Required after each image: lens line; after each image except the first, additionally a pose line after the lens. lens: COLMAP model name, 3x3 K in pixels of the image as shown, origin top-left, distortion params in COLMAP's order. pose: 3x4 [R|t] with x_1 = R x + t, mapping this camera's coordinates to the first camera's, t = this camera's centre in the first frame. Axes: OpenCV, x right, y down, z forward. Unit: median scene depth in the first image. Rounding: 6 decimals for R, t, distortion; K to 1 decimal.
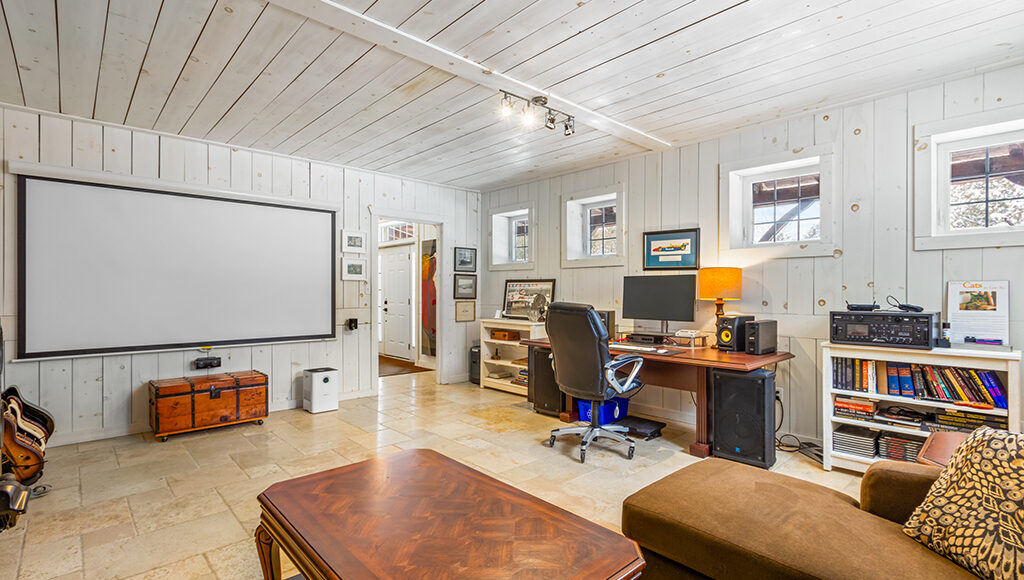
lens RADIAL K [[475.8, 0, 511.2], [0, 475.8, 286.9], [0, 0, 1]] dist [0.002142, 0.000874]
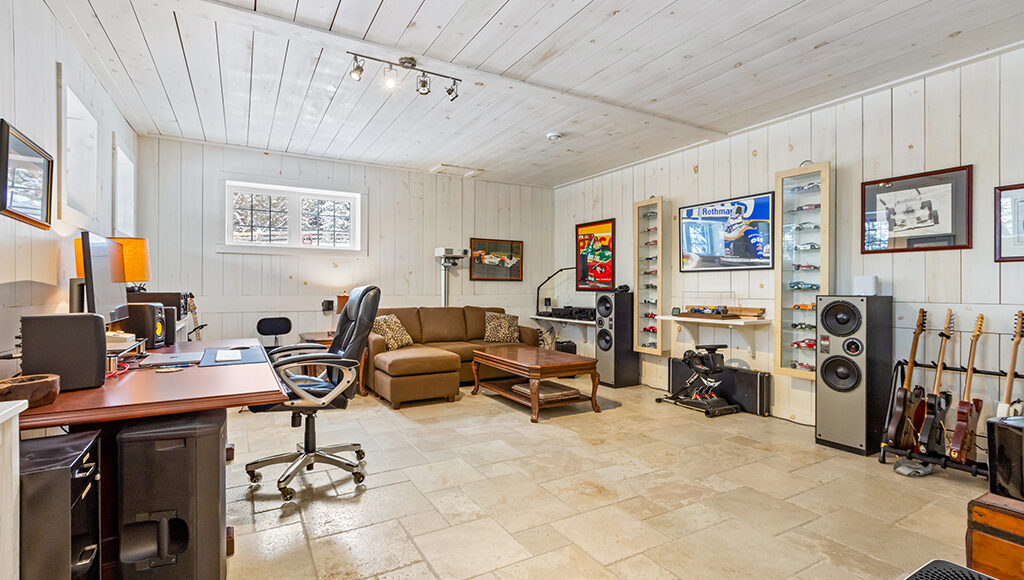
lens RADIAL K [[475.8, 0, 511.2], [0, 475.8, 286.9], [0, 0, 1]] dist [0.002142, 0.000874]
pose [[-0.974383, -0.005299, 0.224834, -0.332612], [-0.006283, 0.999974, -0.003660, 0.037927], [-0.224808, -0.004979, -0.974390, 1.818465]]
